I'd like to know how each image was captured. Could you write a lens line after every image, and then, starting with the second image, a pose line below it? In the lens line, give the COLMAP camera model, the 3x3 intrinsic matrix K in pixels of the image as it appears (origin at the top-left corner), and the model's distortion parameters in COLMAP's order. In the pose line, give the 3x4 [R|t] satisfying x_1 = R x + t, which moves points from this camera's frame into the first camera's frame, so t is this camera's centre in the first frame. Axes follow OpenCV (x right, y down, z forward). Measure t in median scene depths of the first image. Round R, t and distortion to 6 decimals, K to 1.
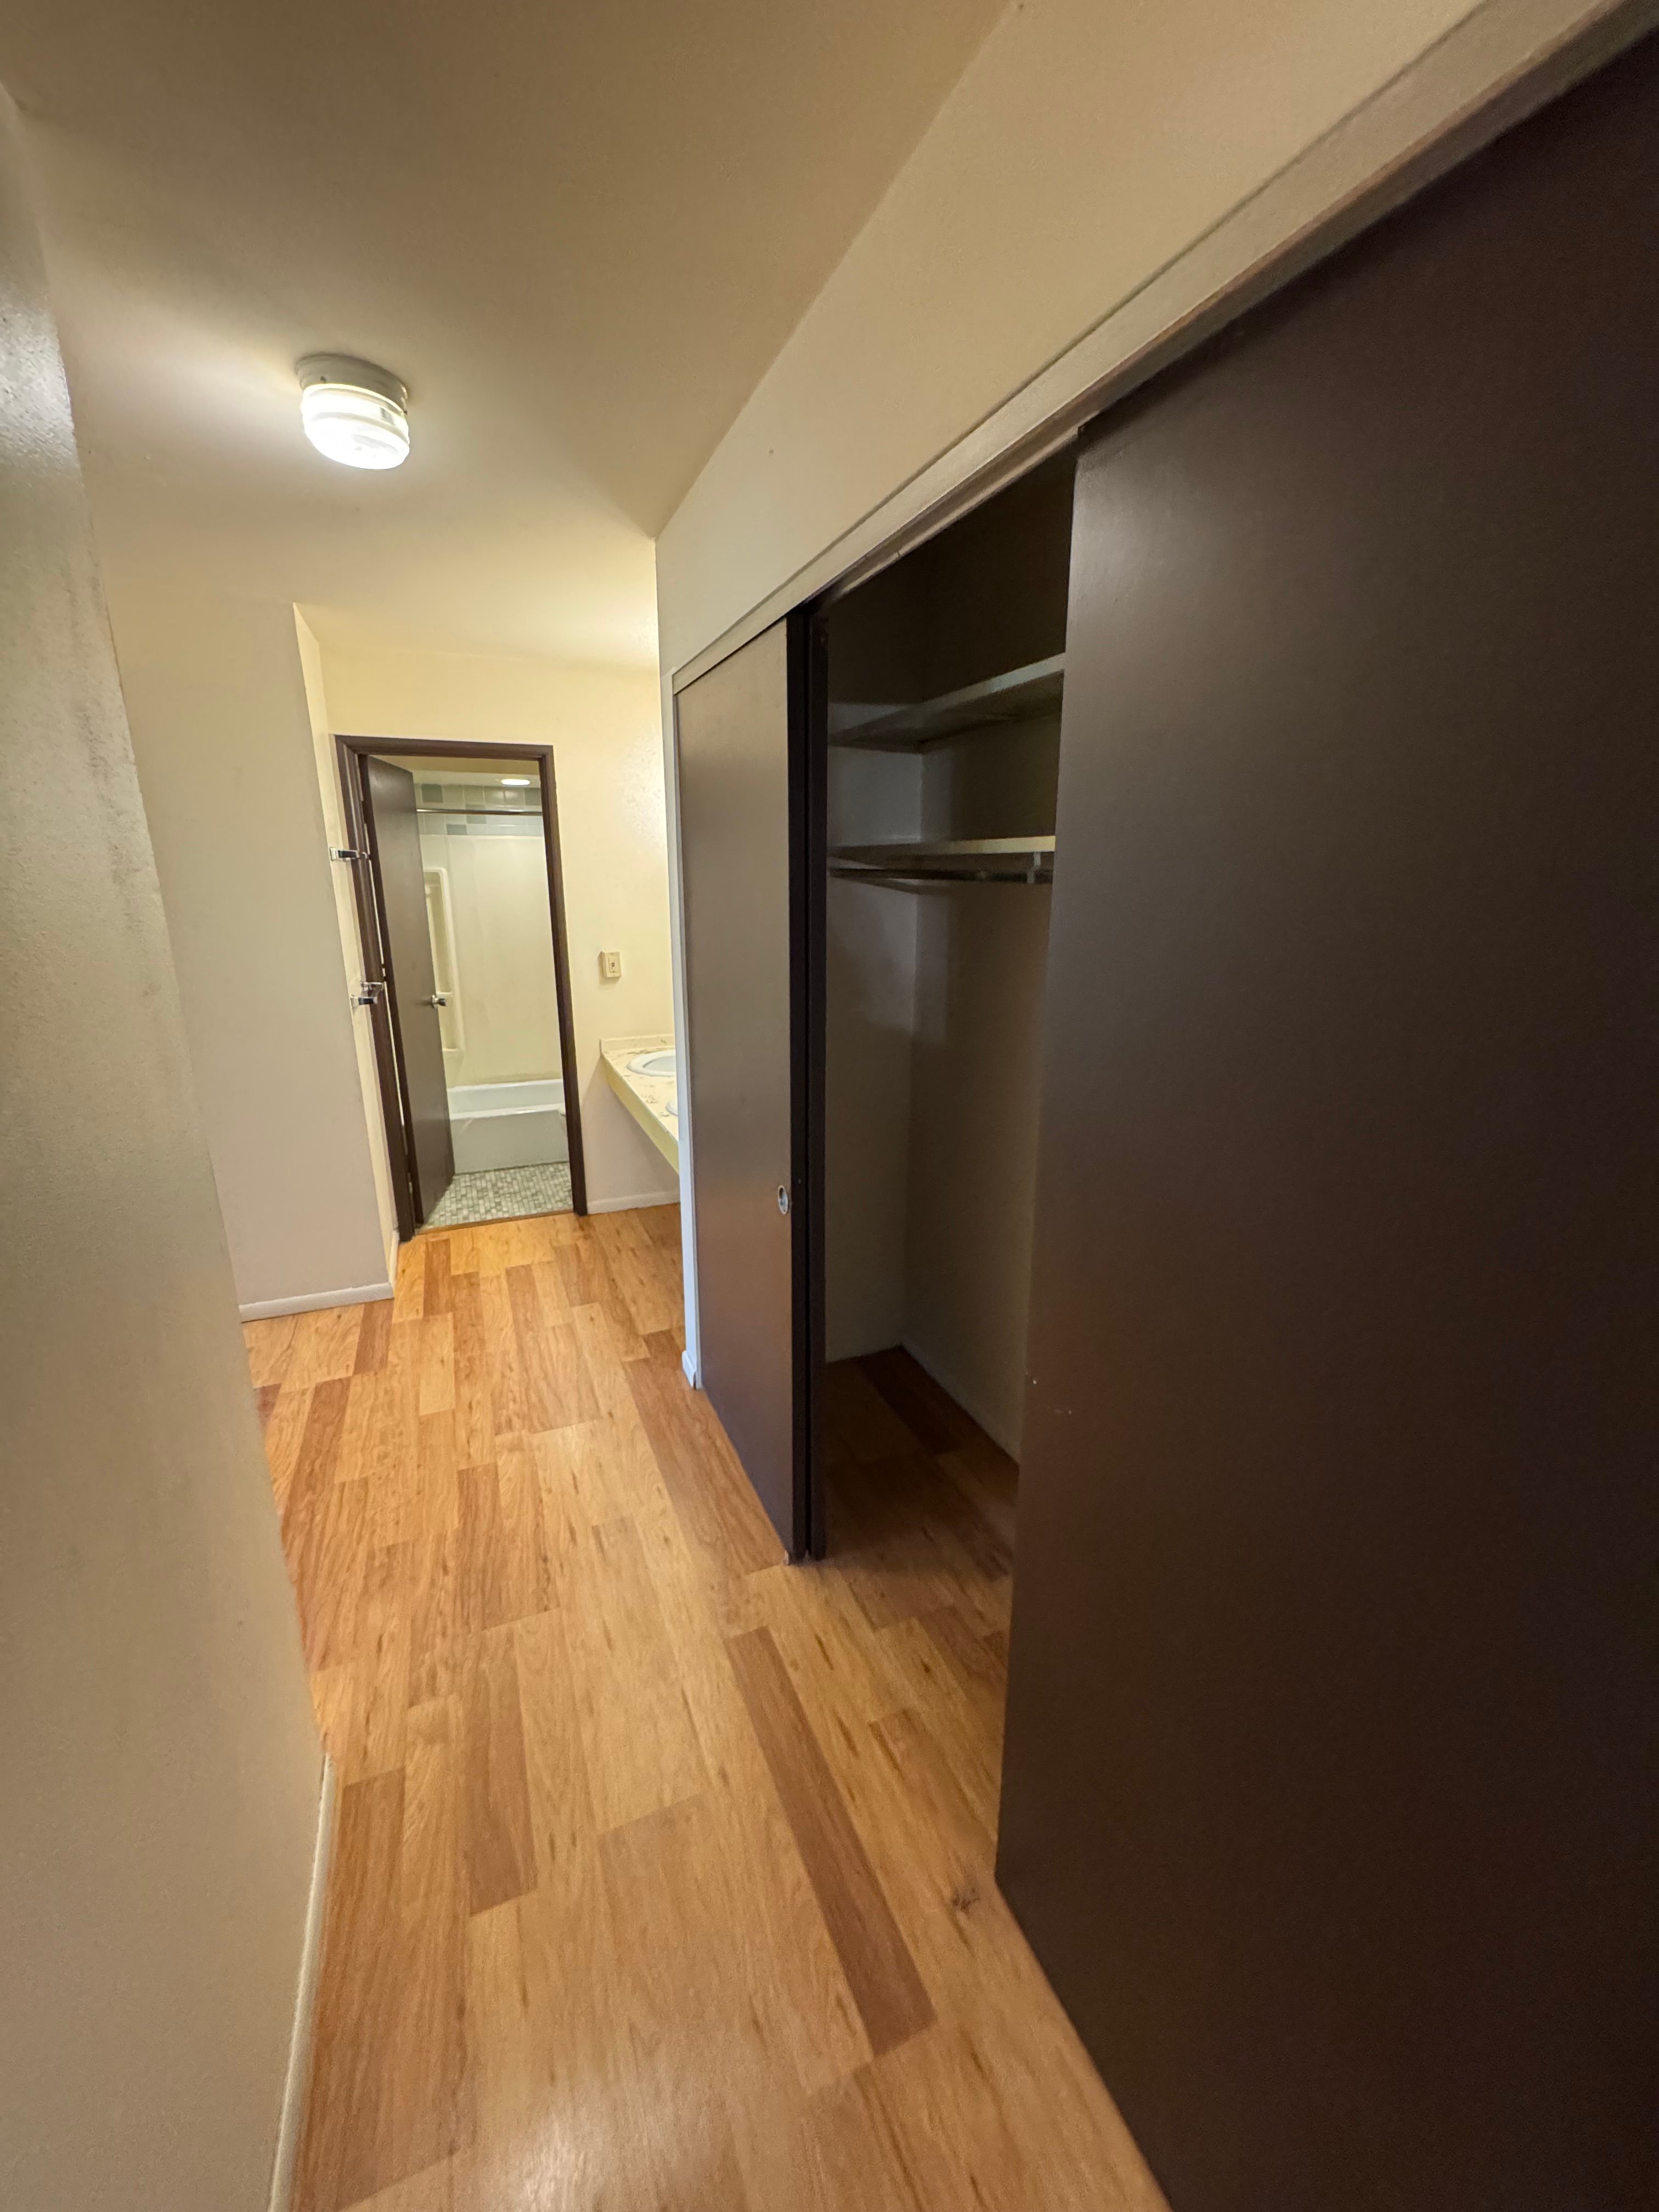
lens RADIAL K [[882.7, 0, 829.2], [0, 882.7, 1106.0], [0, 0, 1]] dist [0.004435, 0.000581]
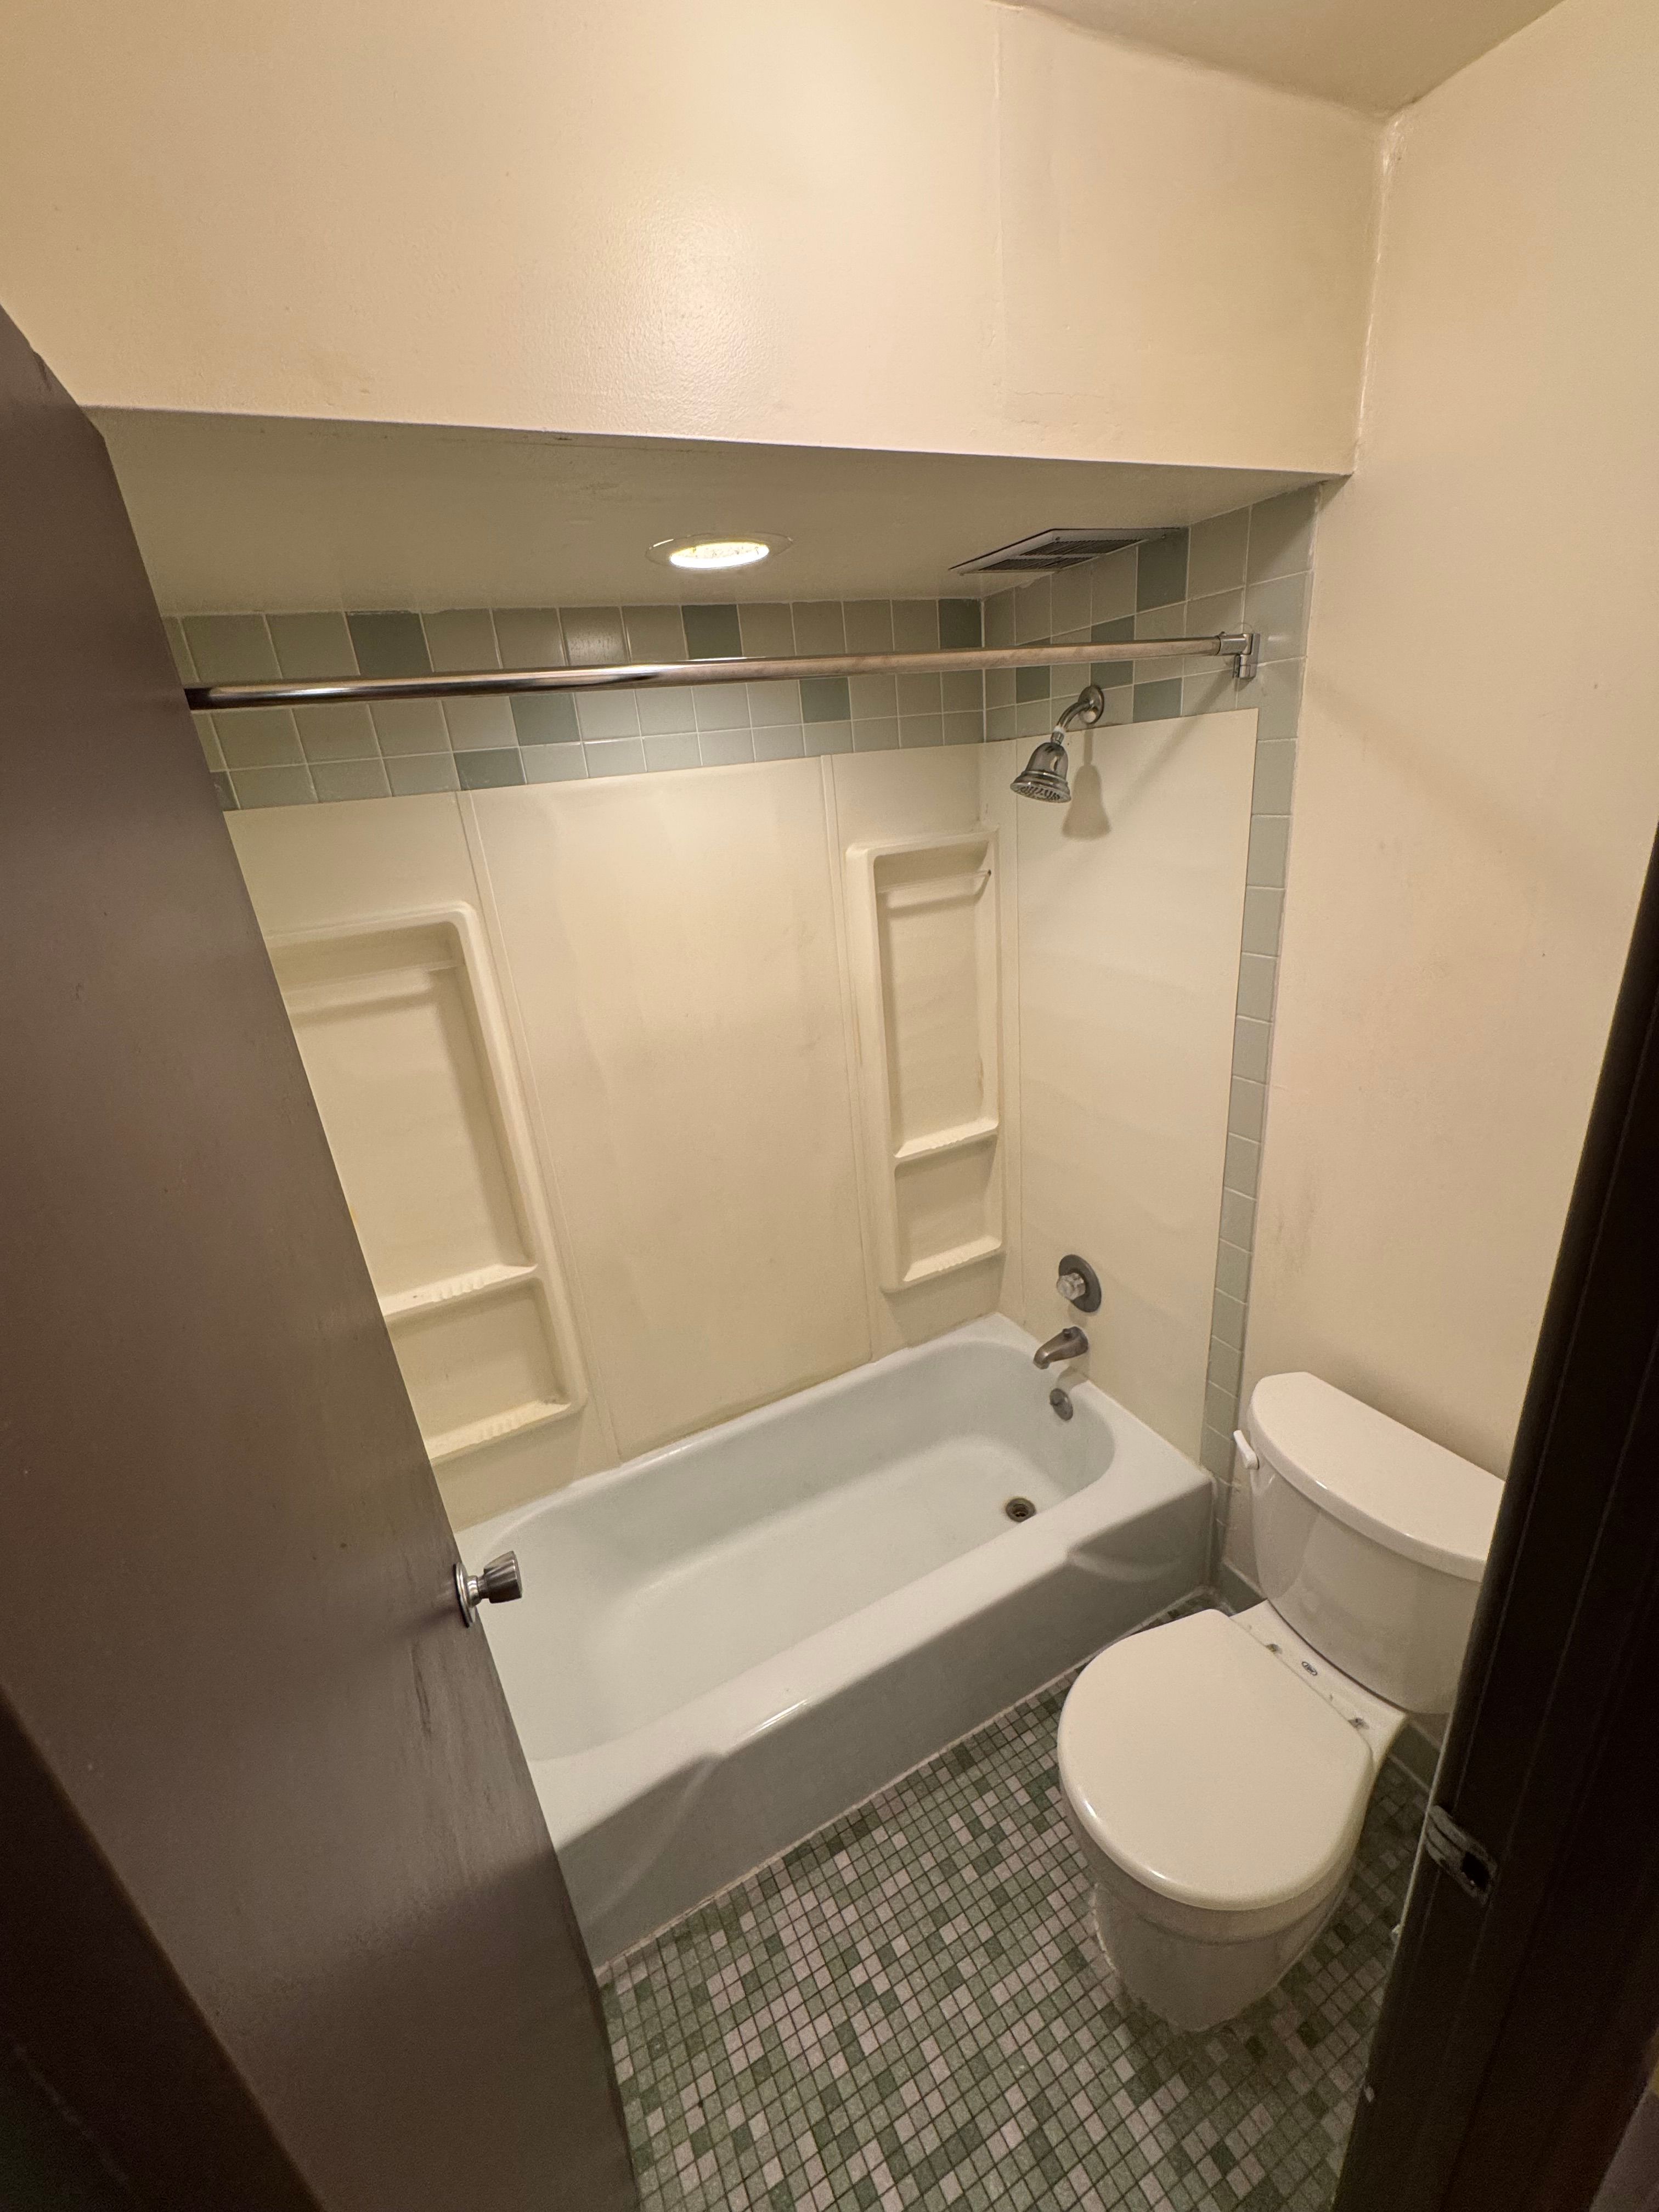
lens RADIAL K [[882.7, 0, 818.6], [0, 882.7, 1106.8], [0, 0, 1]] dist [0.004435, 0.000581]
pose [[0.993296, -0.113982, 0.019250, -0.521325], [0.111342, 0.988144, 0.105711, -0.344169], [-0.031070, -0.102859, 0.994211, 1.083803]]
